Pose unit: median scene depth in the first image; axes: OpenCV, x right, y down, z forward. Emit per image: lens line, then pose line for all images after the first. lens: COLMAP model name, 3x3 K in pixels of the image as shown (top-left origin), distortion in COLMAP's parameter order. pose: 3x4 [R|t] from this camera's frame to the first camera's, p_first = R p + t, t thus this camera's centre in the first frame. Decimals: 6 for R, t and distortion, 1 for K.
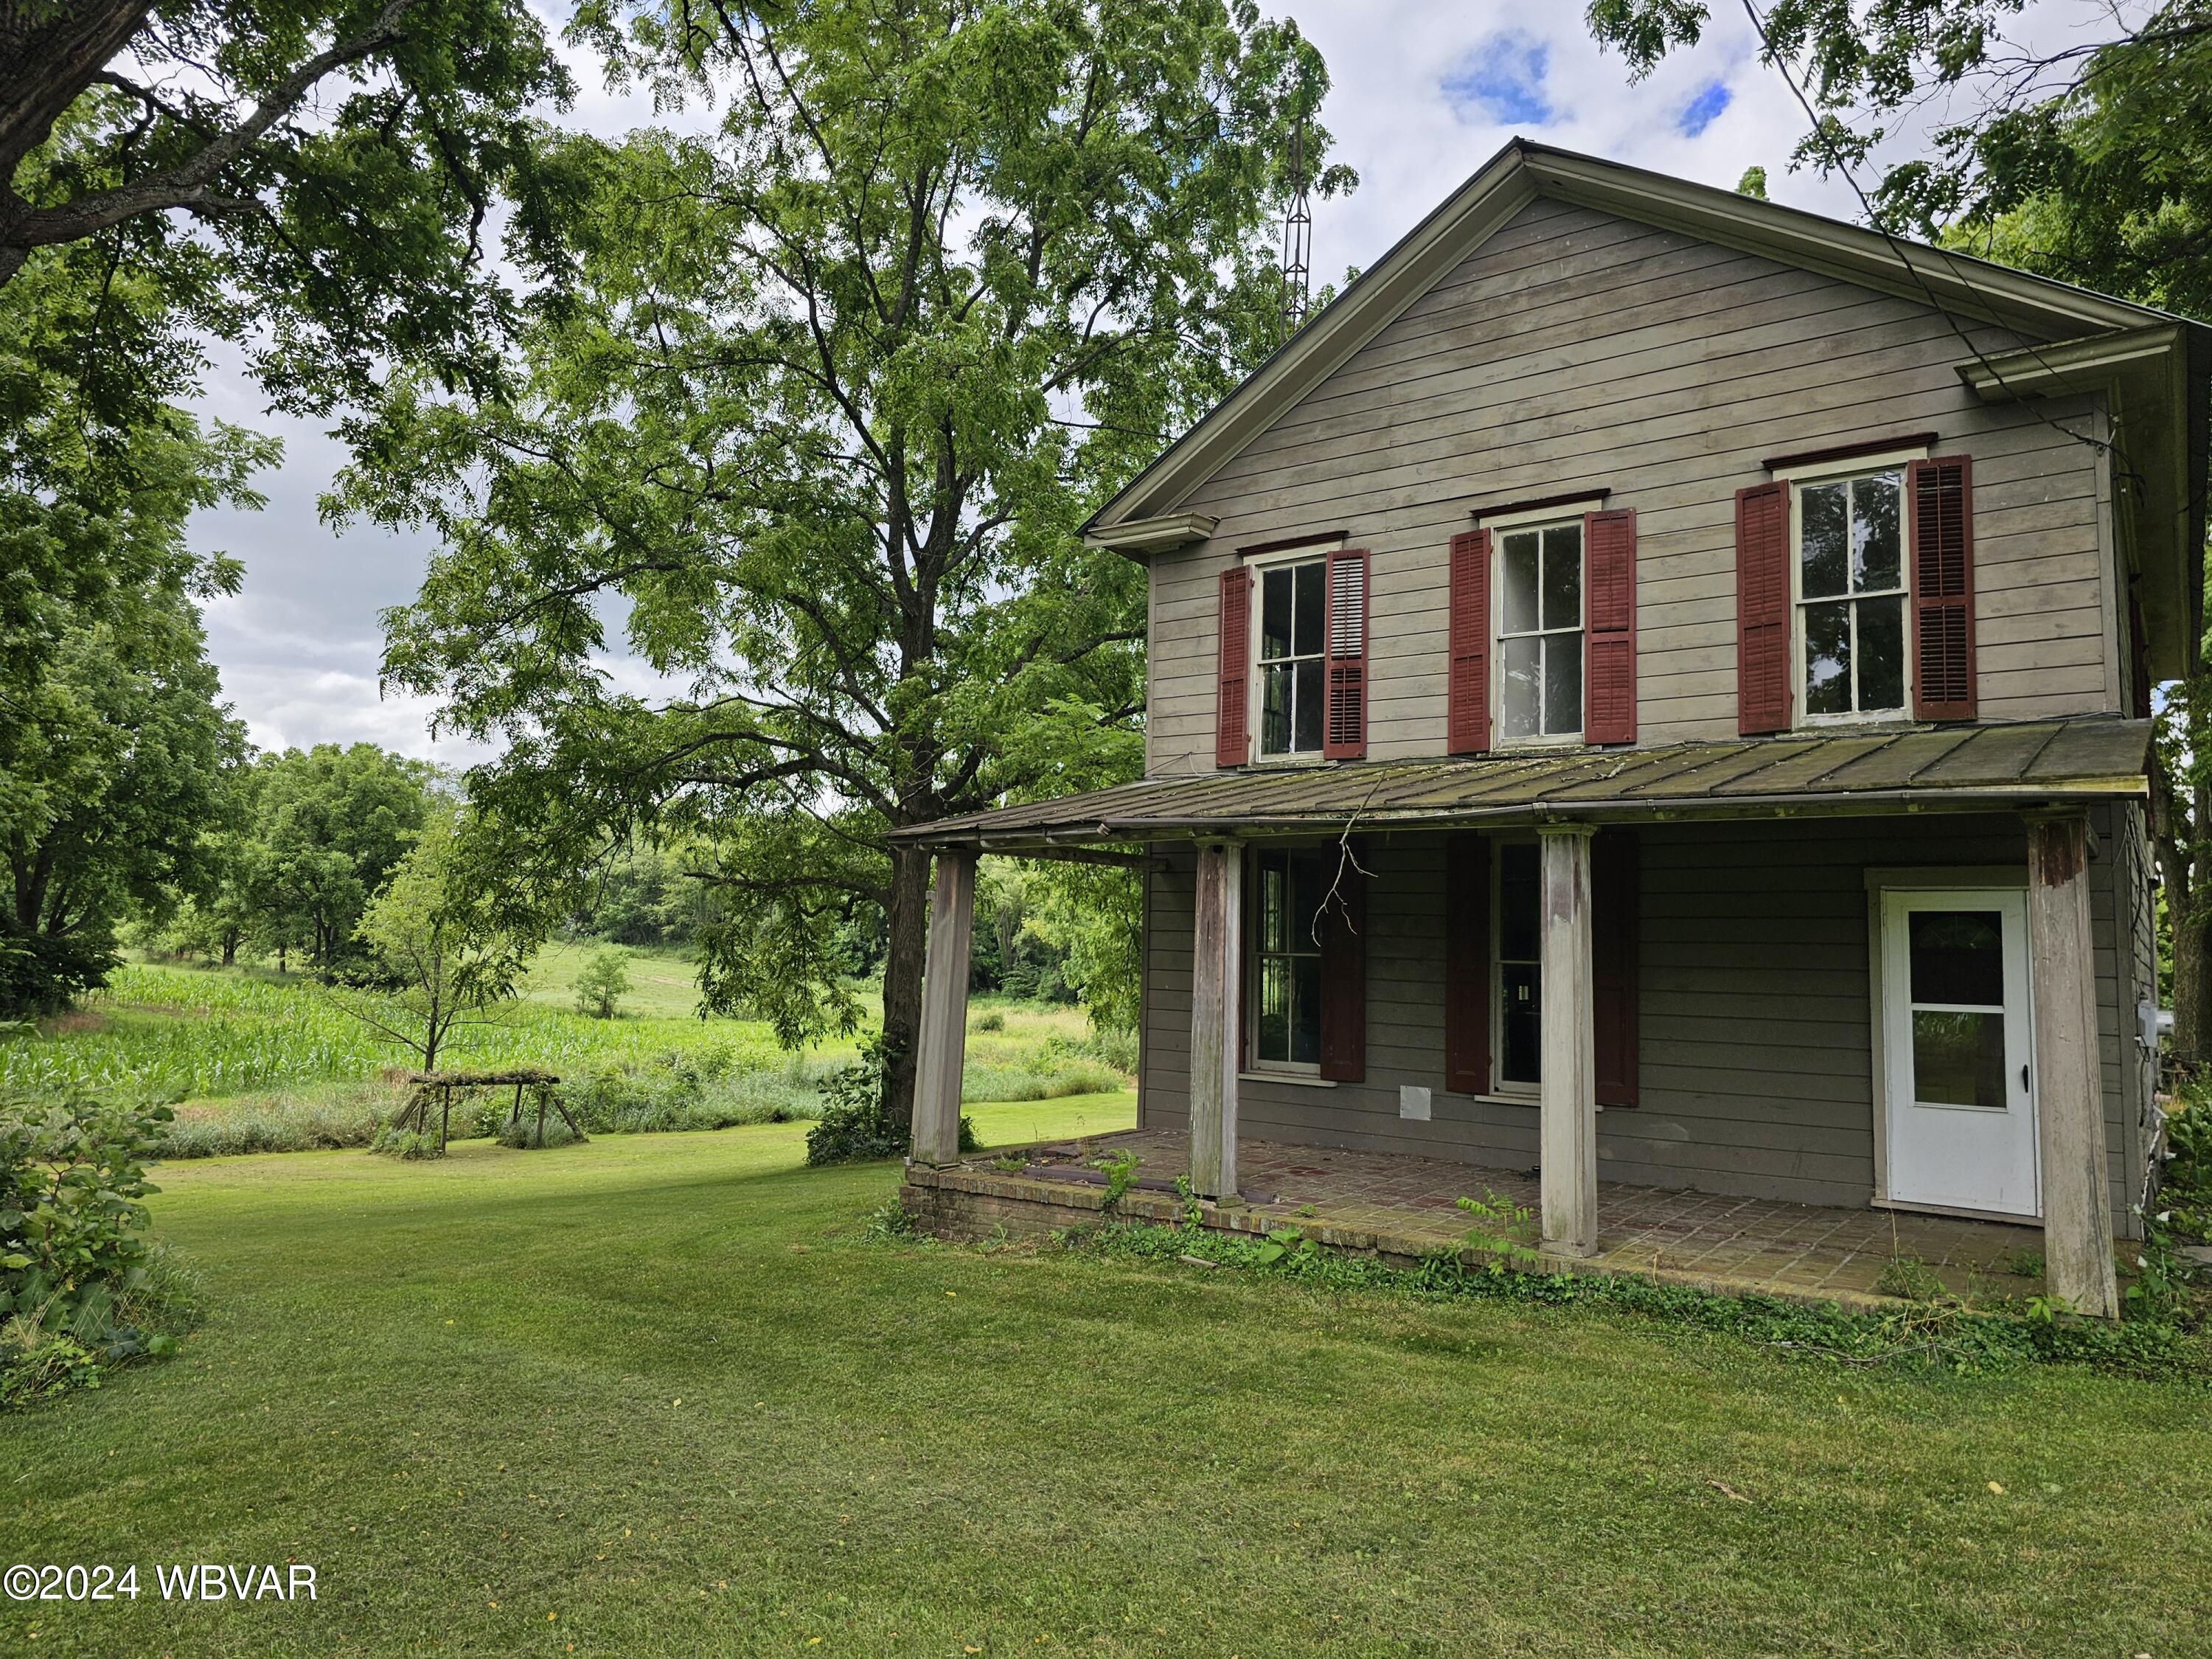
lens RADIAL K [[1474.5, 0, 1049.8], [0, 1474.5, 833.3], [0, 0, 1]] dist [0.037792, -0.034935]
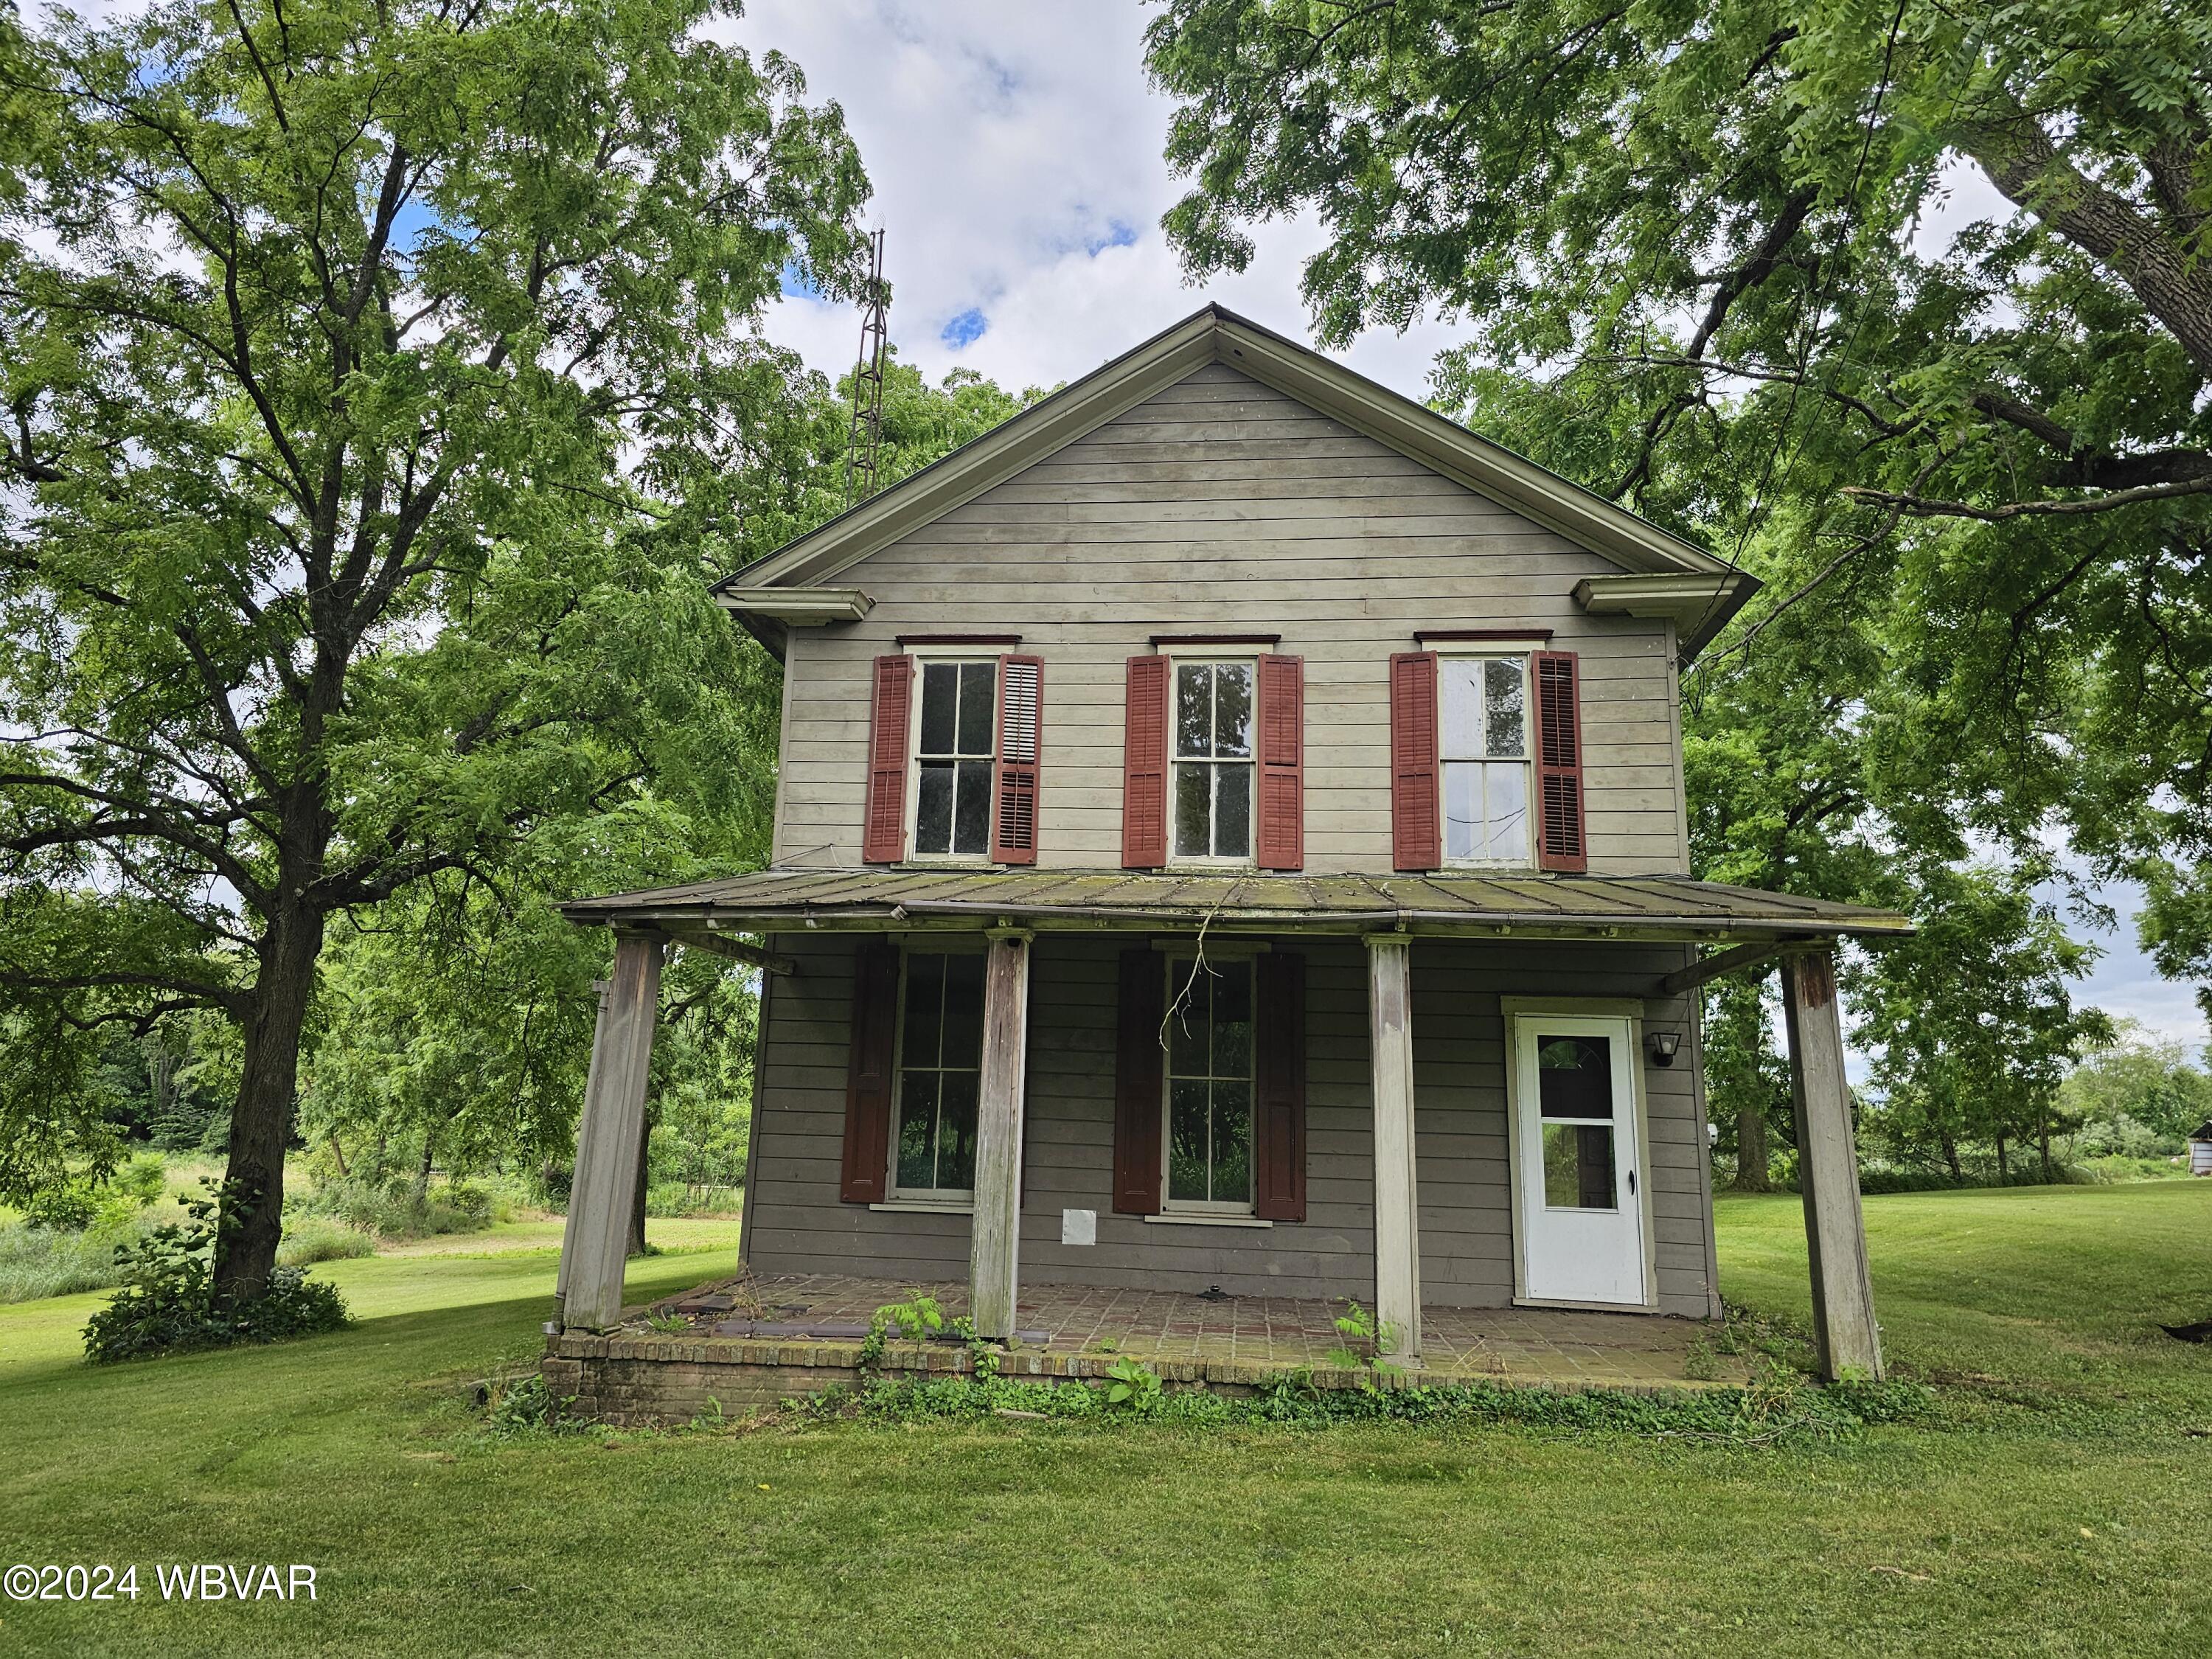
lens RADIAL K [[1475.3, 0, 1105.1], [0, 1475.3, 803.8], [0, 0, 1]] dist [0.139728, -0.215213]
pose [[0.862174, 0.106326, 0.495329, -0.247512], [-0.050039, 0.990820, -0.125588, 0.031109], [-0.504135, 0.083493, 0.859580, 0.137734]]
